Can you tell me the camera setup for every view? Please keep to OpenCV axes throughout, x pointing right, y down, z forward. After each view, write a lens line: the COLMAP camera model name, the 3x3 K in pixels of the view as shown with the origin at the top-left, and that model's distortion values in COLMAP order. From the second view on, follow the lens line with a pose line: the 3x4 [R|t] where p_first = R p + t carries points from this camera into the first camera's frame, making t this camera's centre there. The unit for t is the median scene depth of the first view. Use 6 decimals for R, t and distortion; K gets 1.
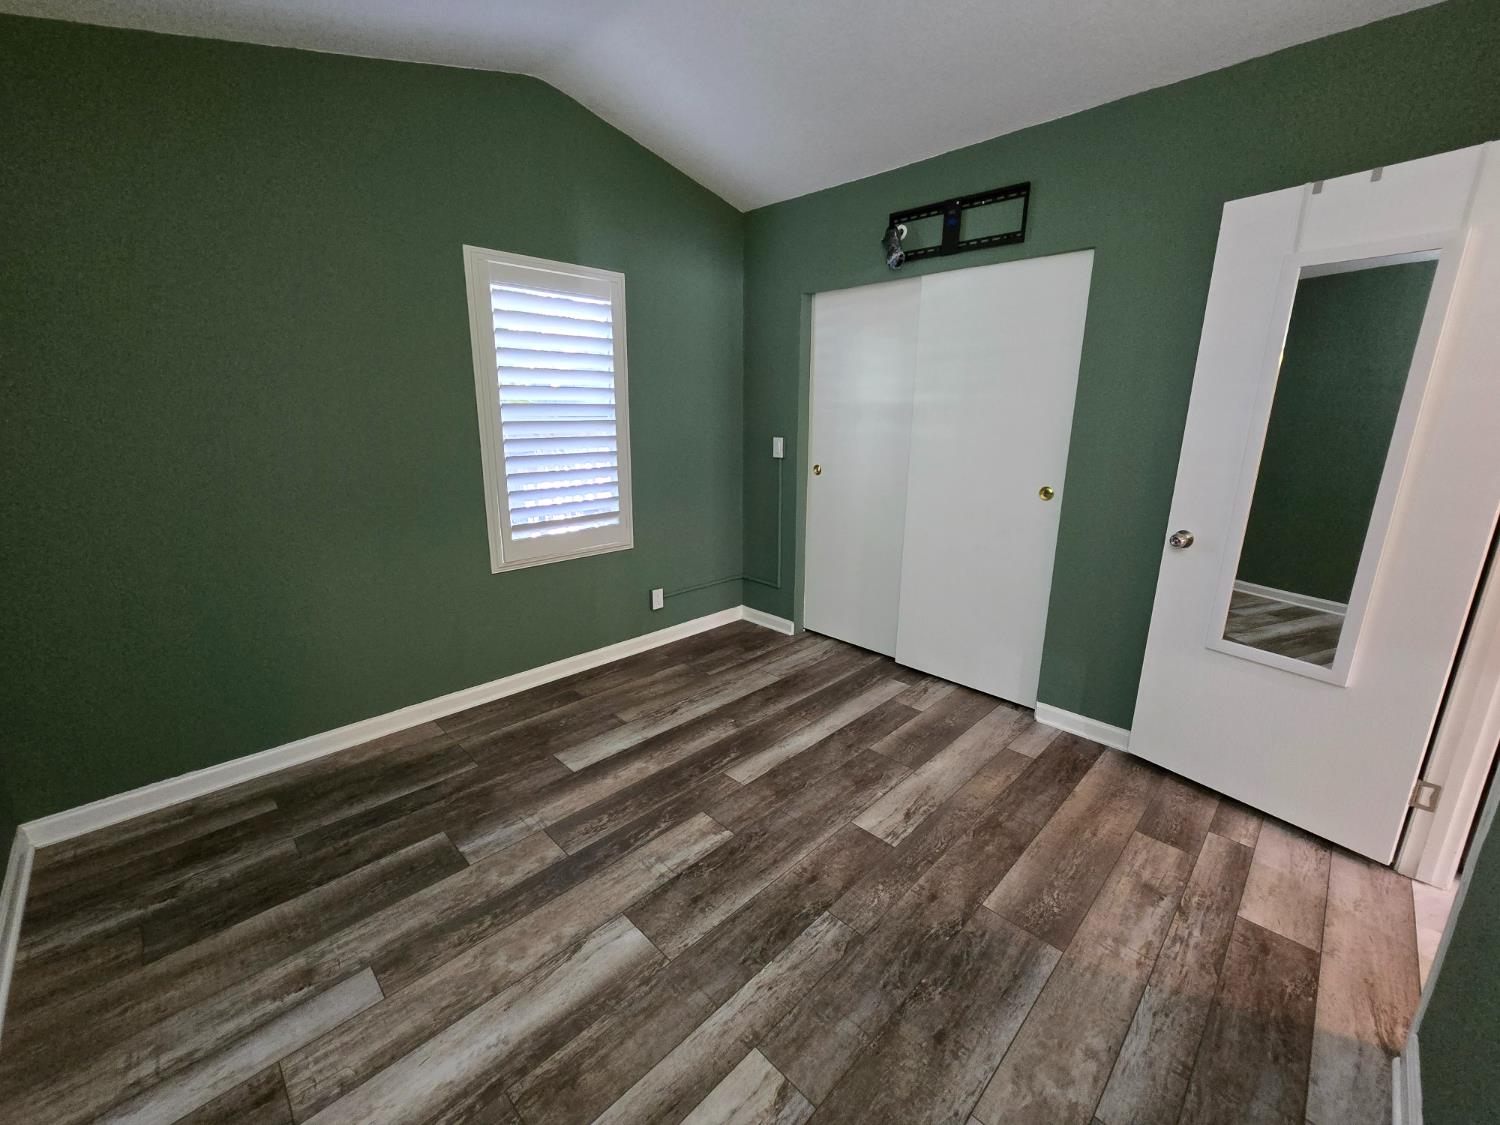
lens RADIAL K [[616.6, 0, 744.8], [0, 616.6, 559.2], [0, 0, 1]] dist [-0.001448, -0.000601]
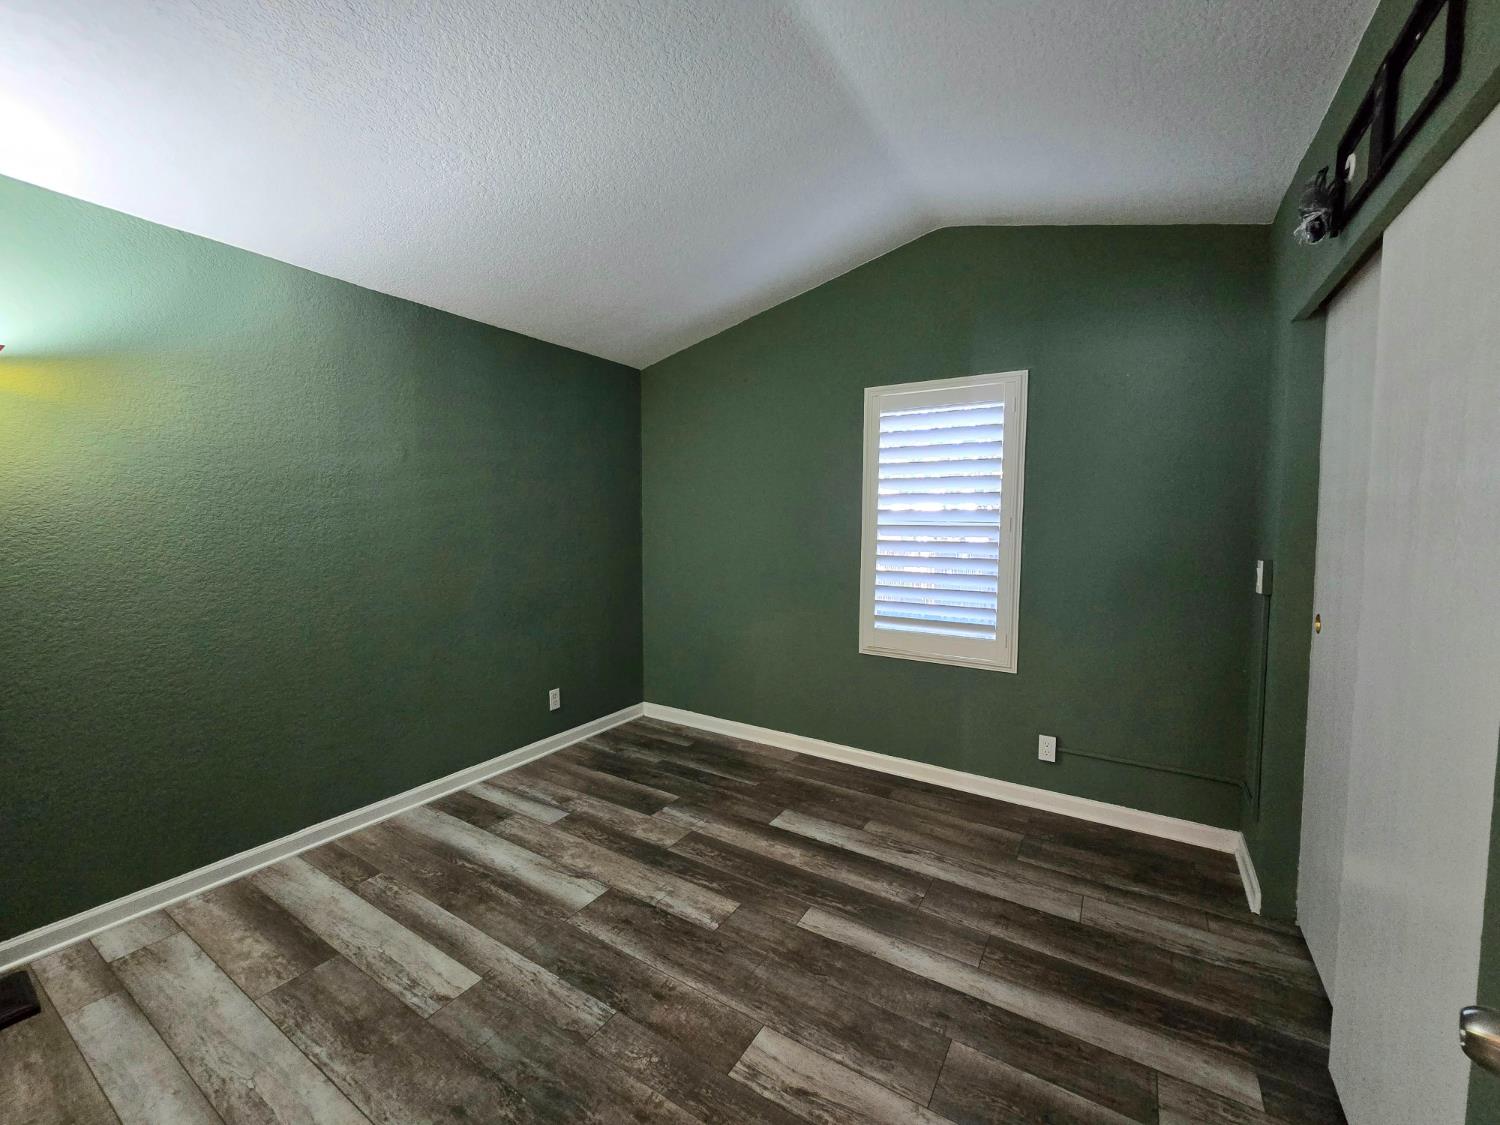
lens RADIAL K [[616.6, 0, 744.2], [0, 616.6, 556.1], [0, 0, 1]] dist [-0.001448, -0.000601]
pose [[0.216513, 0.061028, -0.974370, 0.921209], [-0.237421, 0.971373, 0.008084, -0.154691], [0.946971, 0.229586, 0.224804, 0.690274]]
